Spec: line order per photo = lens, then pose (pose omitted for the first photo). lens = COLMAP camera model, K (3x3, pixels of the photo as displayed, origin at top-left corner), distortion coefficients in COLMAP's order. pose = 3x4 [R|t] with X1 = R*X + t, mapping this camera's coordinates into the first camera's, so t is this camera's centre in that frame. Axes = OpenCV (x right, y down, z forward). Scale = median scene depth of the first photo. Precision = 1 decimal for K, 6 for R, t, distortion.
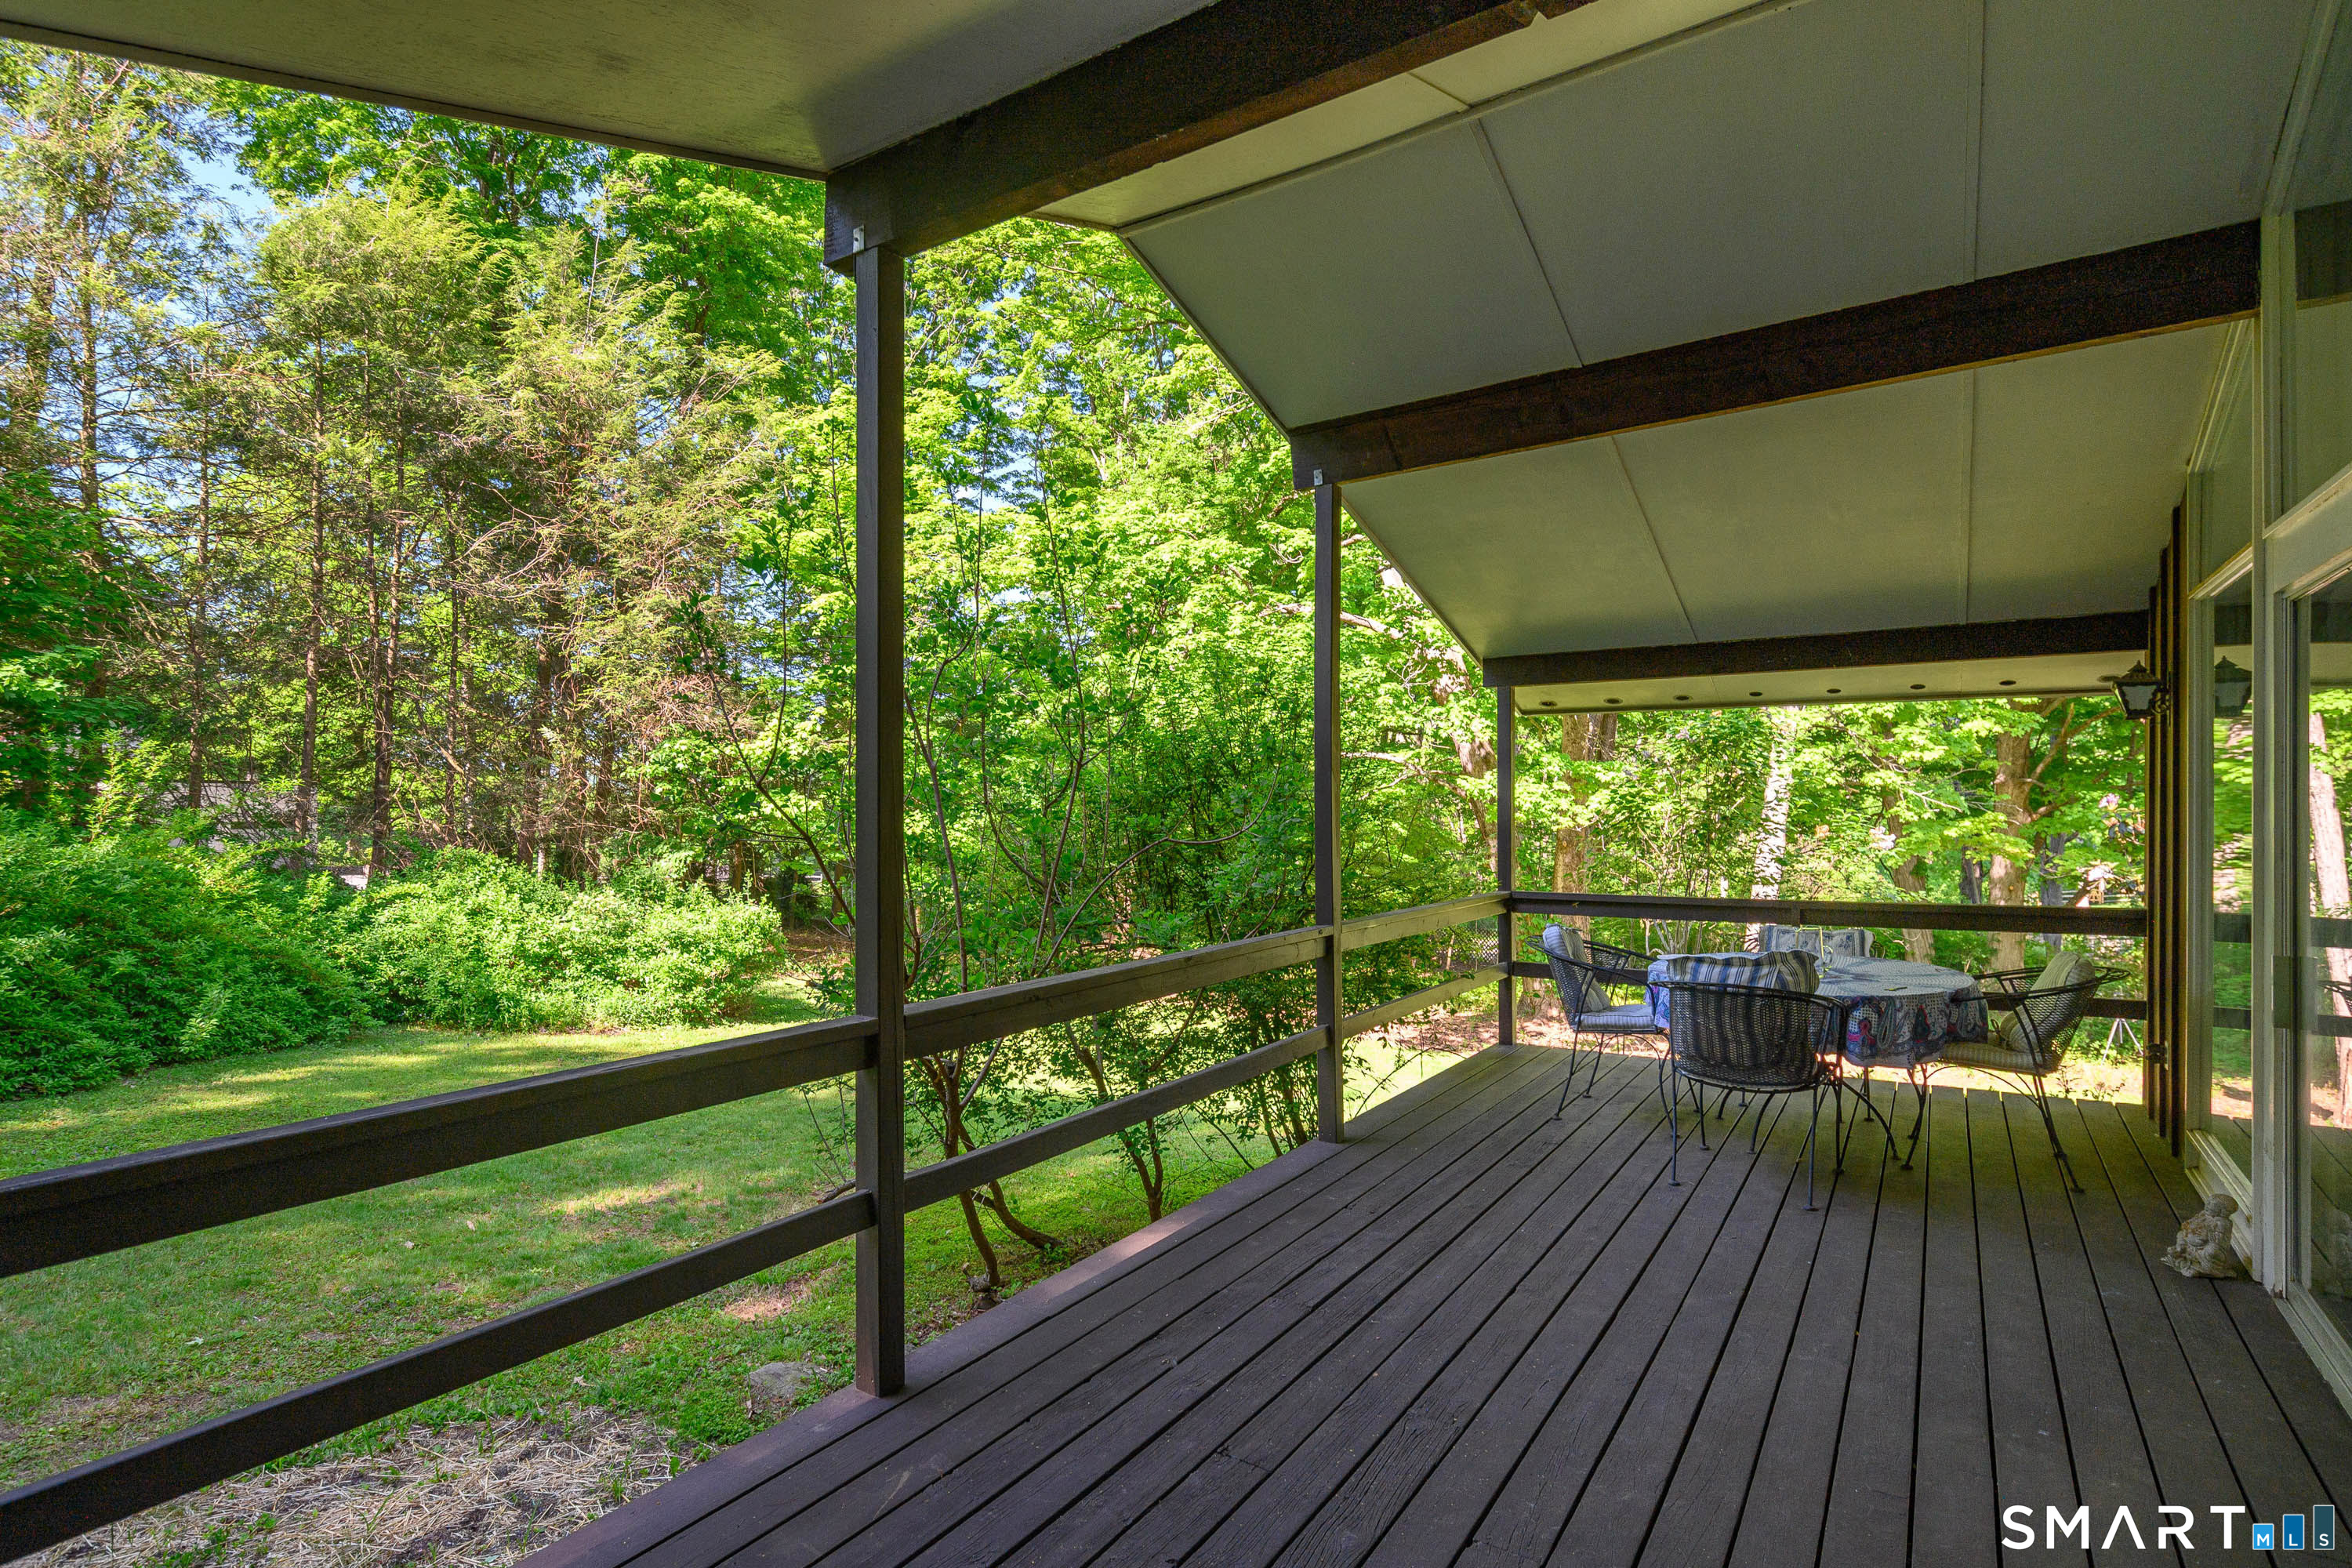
lens RADIAL K [[1190.2, 0, 1159.7], [0, 1190.2, 798.5], [0, 0, 1]] dist [-0.003747, 0.000022]
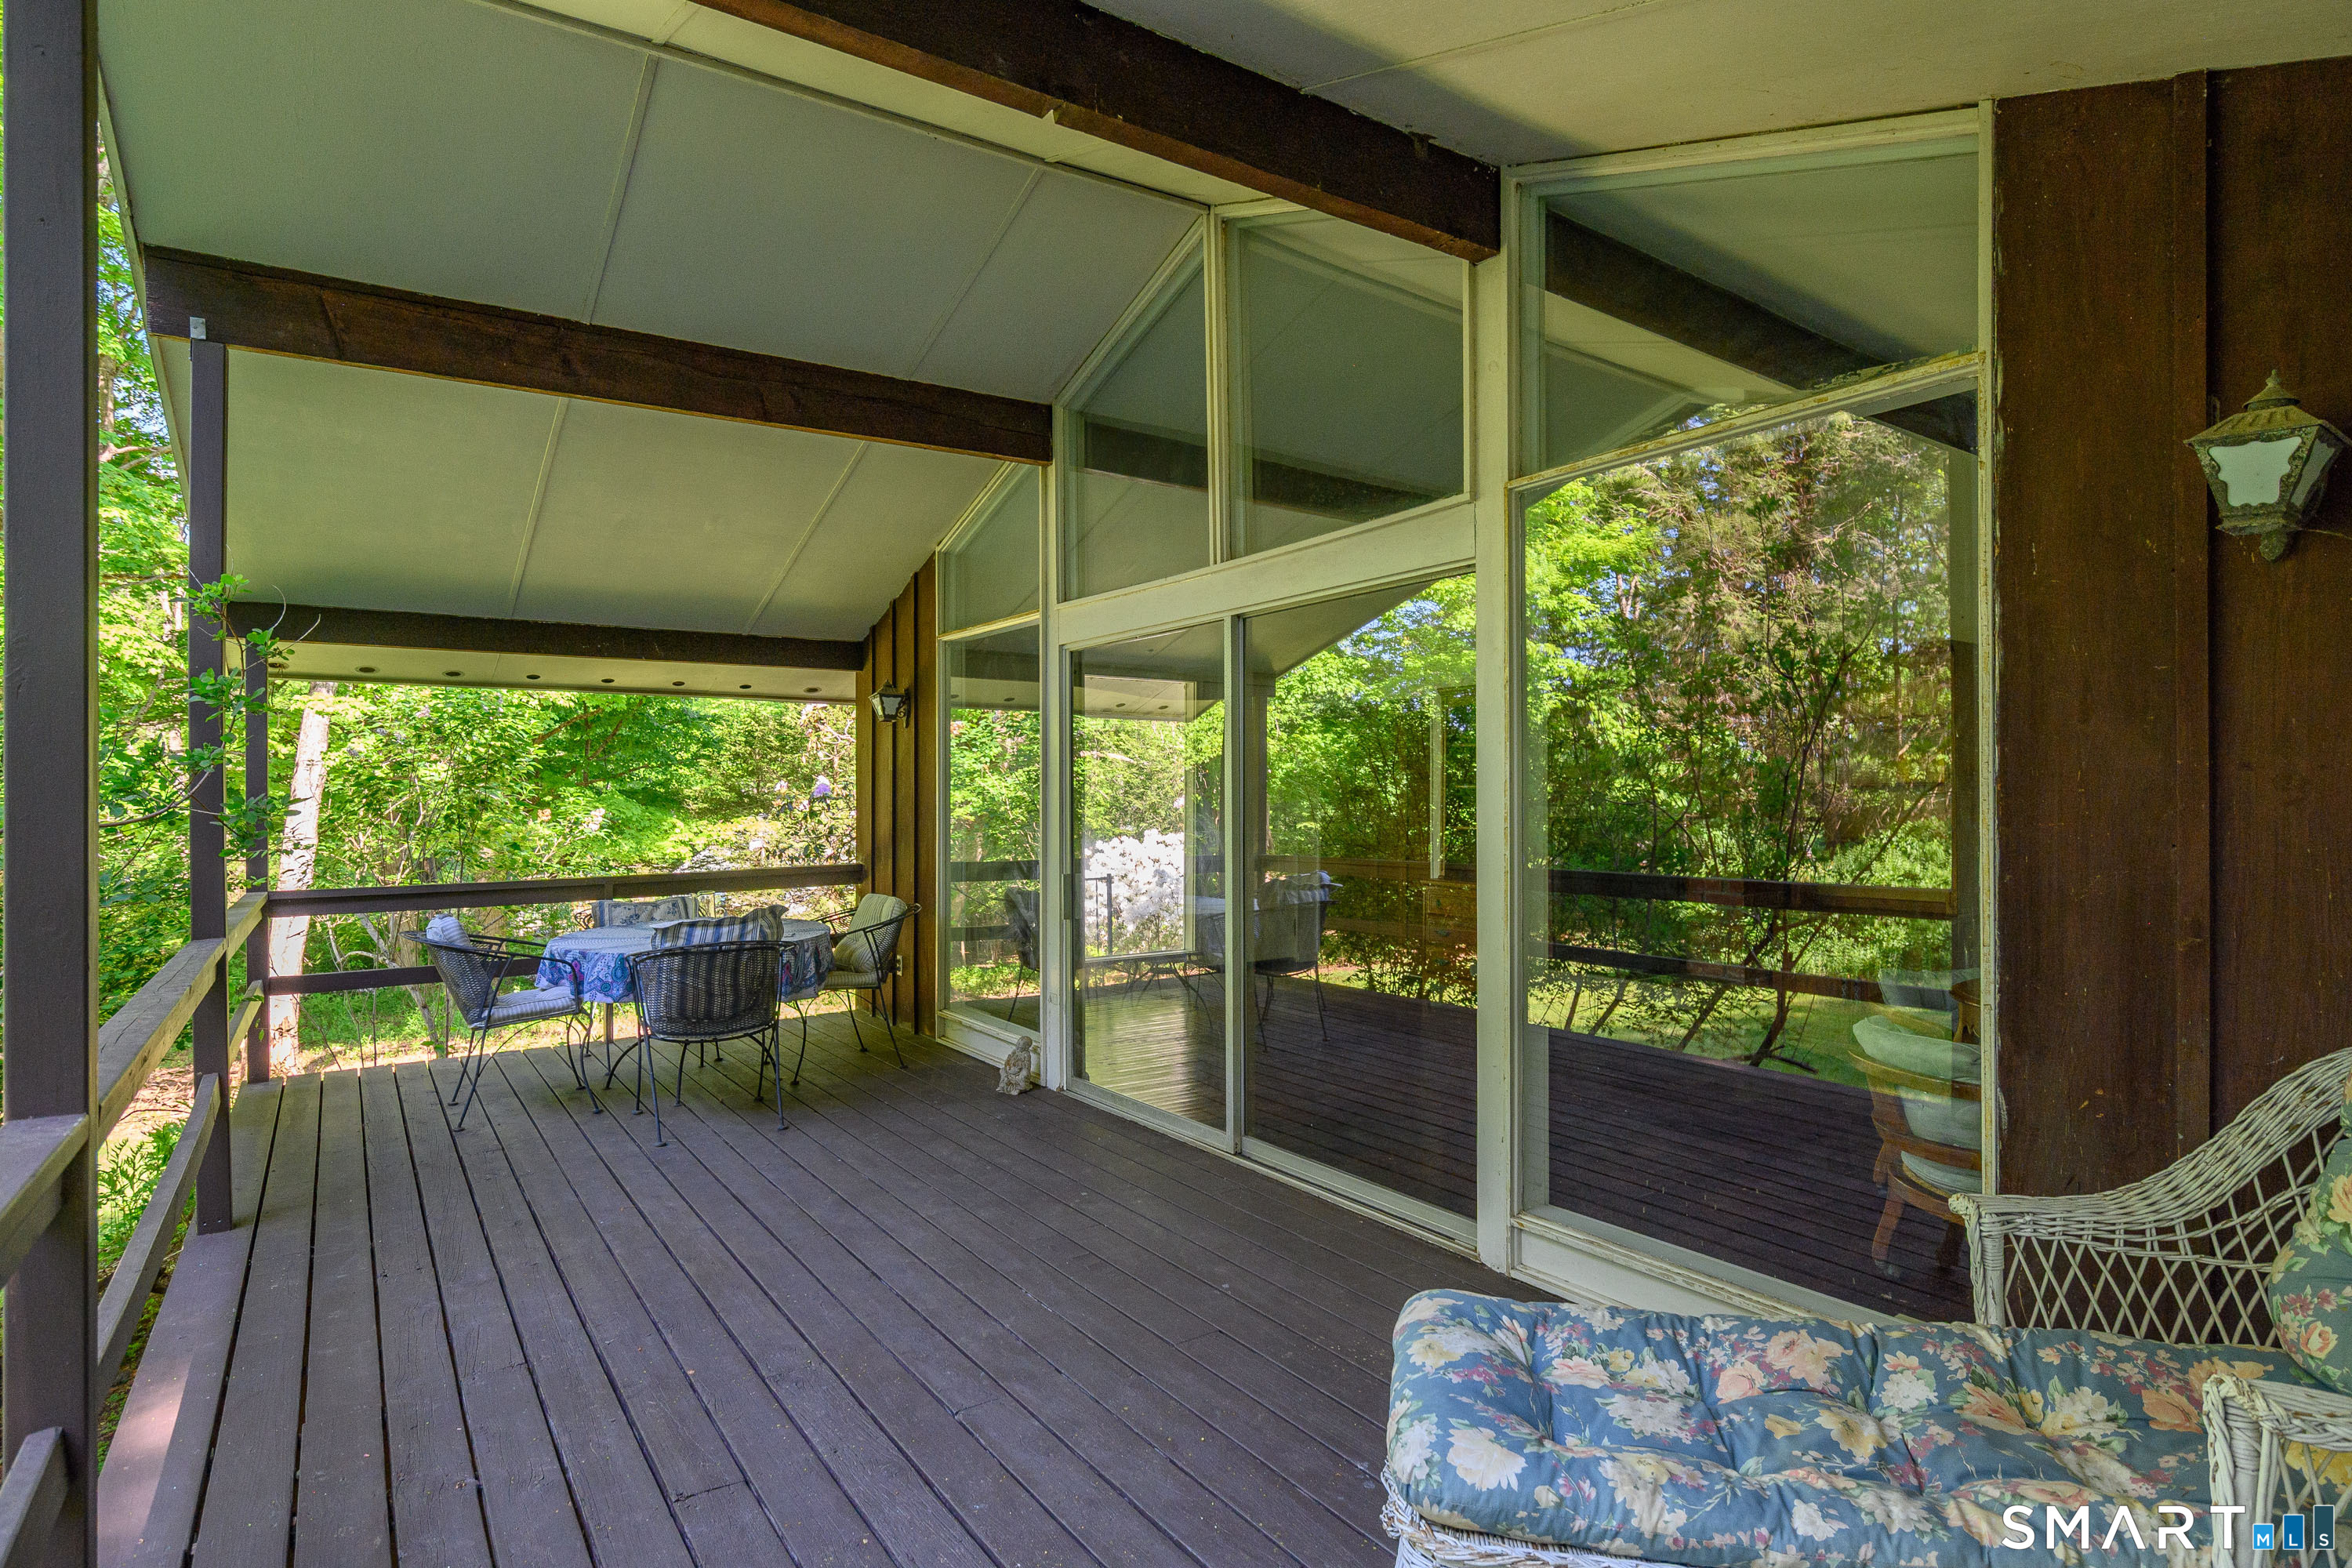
lens RADIAL K [[1190.2, 0, 1159.7], [0, 1190.2, 798.5], [0, 0, 1]] dist [-0.003747, 0.000022]
pose [[0.387714, -0.001070, 0.921779, -0.381082], [-0.000815, 0.999999, 0.001504, 0.022249], [-0.921779, -0.001335, 0.387712, 0.211669]]
